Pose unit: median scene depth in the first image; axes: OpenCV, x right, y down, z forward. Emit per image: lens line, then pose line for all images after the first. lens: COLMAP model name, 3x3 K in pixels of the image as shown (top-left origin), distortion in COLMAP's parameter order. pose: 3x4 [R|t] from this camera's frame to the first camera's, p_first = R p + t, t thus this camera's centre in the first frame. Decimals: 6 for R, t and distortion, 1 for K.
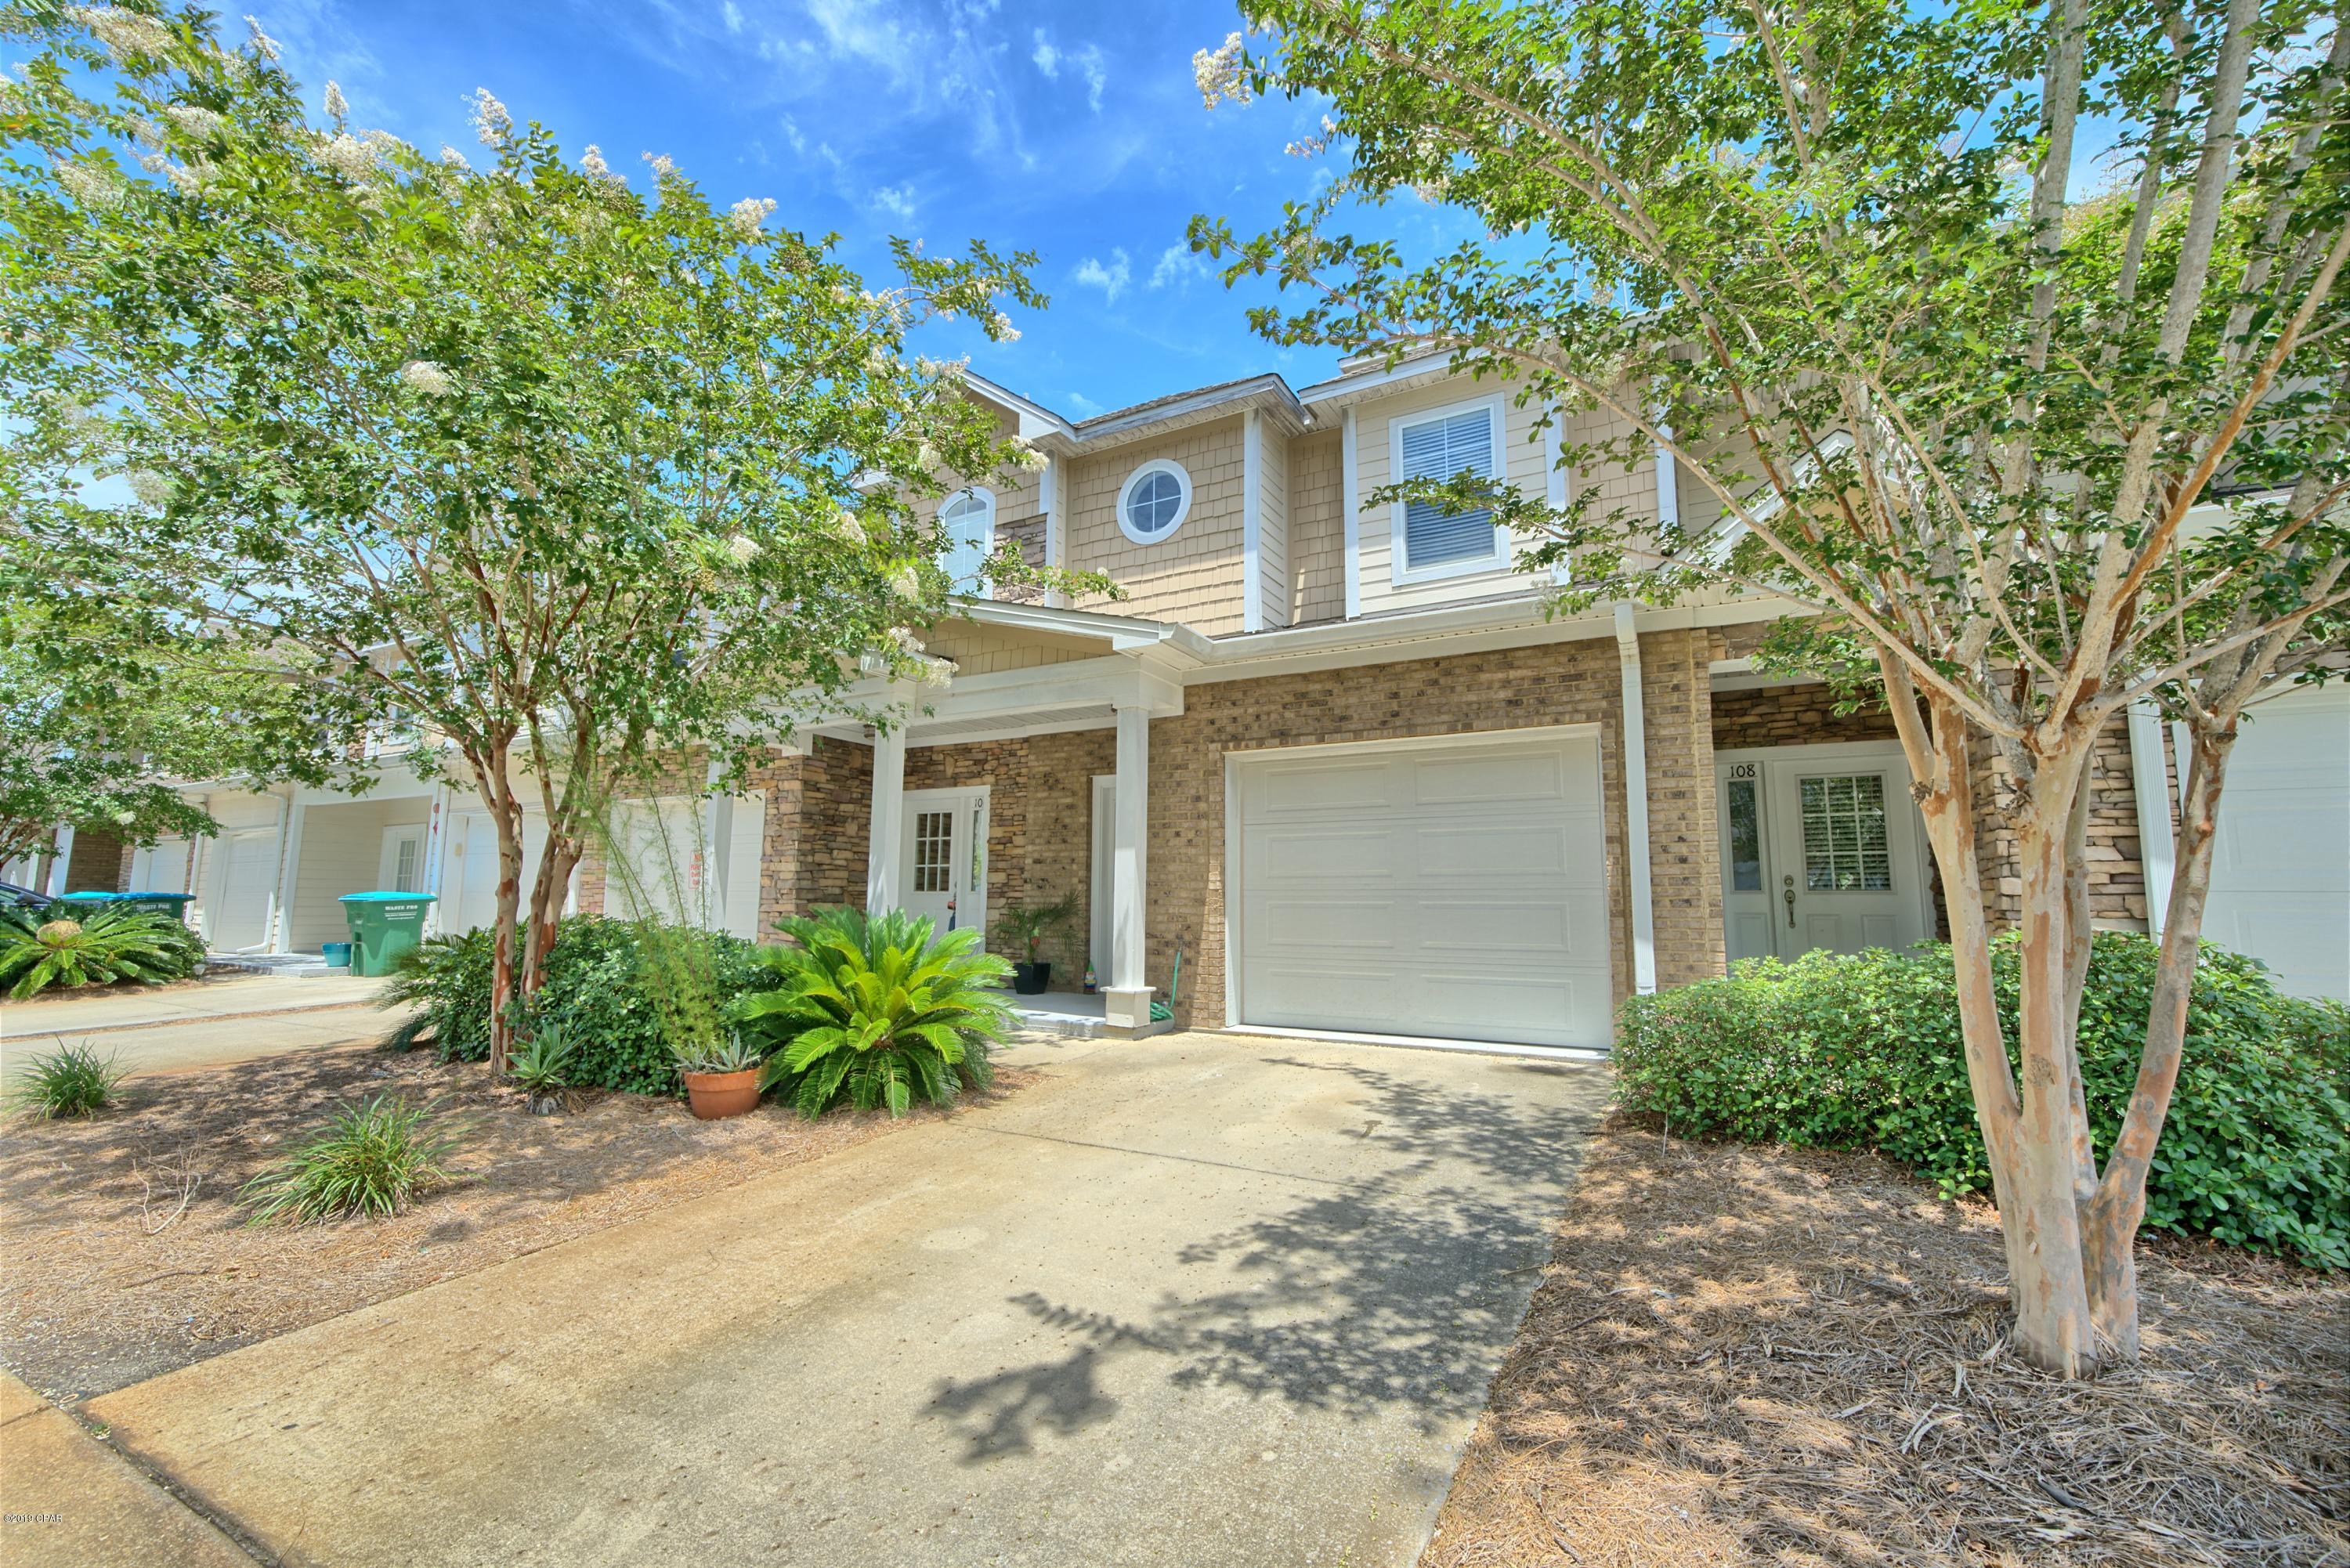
lens RADIAL K [[986.5, 0, 1175.0], [0, 986.5, 784.0], [0, 0, 1]] dist [0.001128, -0.000476]
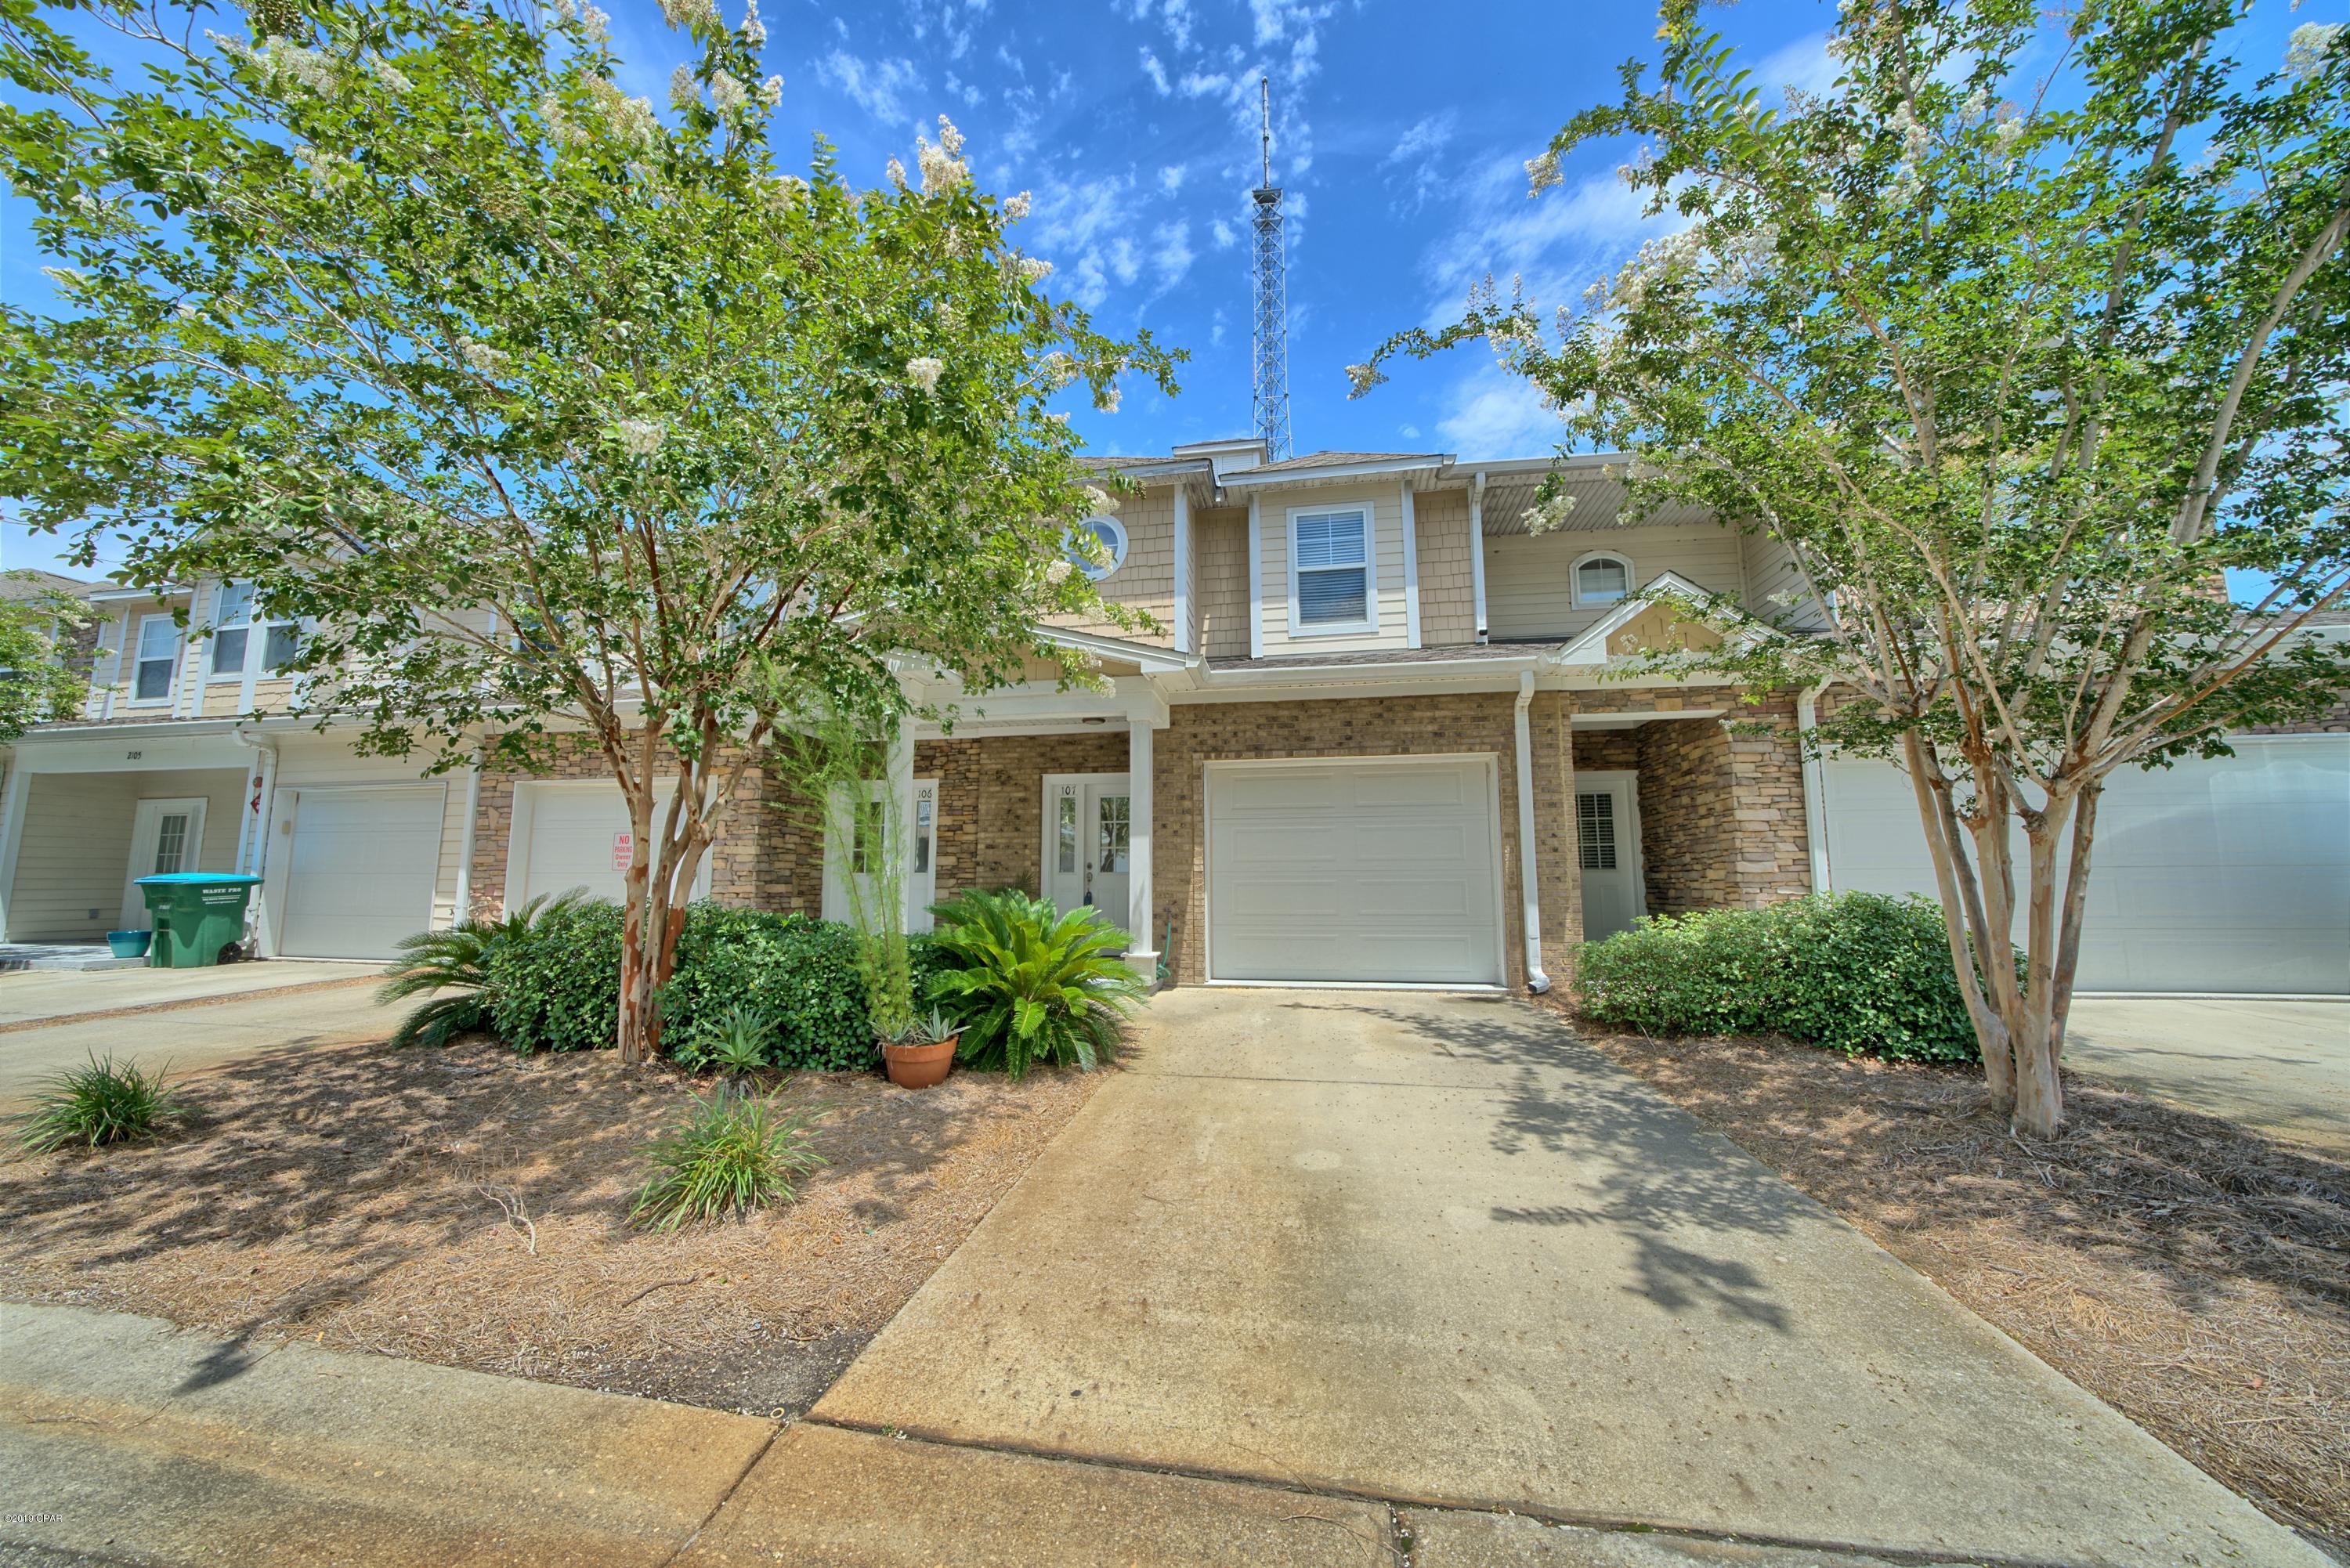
lens RADIAL K [[813.1, 0, 1170.9], [0, 813.1, 782.4], [0, 0, 1]] dist [-0.021138, 0.000600]
pose [[0.945473, 0.030441, 0.324274, -0.387504], [-0.031408, 0.999504, -0.002251, -0.001492], [-0.324182, -0.008057, 0.945961, 0.056440]]
